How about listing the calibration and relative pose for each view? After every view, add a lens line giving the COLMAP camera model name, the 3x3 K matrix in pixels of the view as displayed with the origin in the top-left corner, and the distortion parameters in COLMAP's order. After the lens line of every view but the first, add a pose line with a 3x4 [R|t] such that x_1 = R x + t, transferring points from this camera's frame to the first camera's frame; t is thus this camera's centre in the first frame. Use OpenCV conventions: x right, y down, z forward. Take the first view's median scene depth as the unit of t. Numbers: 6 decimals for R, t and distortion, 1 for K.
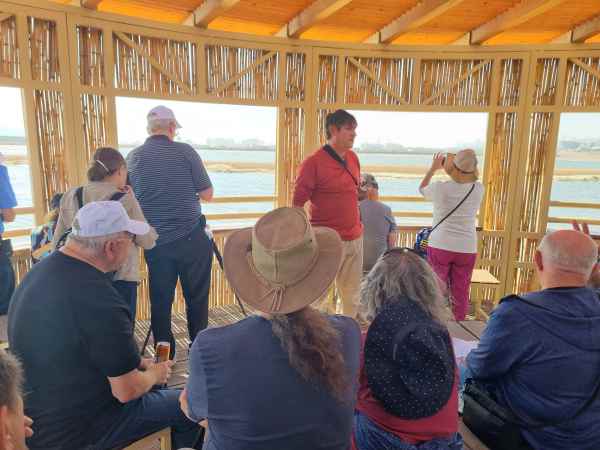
lens RADIAL K [[452.1, 0, 300.0], [0, 452.1, 225.0], [0, 0, 1]] dist [-0.001160, 0.003668]
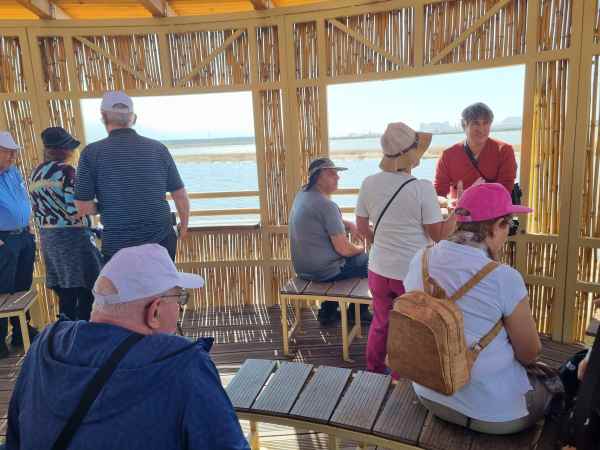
lens RADIAL K [[452.6, 0, 300.0], [0, 452.6, 225.0], [0, 0, 1]] dist [0.002642, -0.005349]
pose [[0.900973, 0.014642, -0.433628, 0.426643], [-0.003484, 0.999642, 0.026516, -0.021861], [0.433861, -0.022379, 0.900702, 0.235852]]
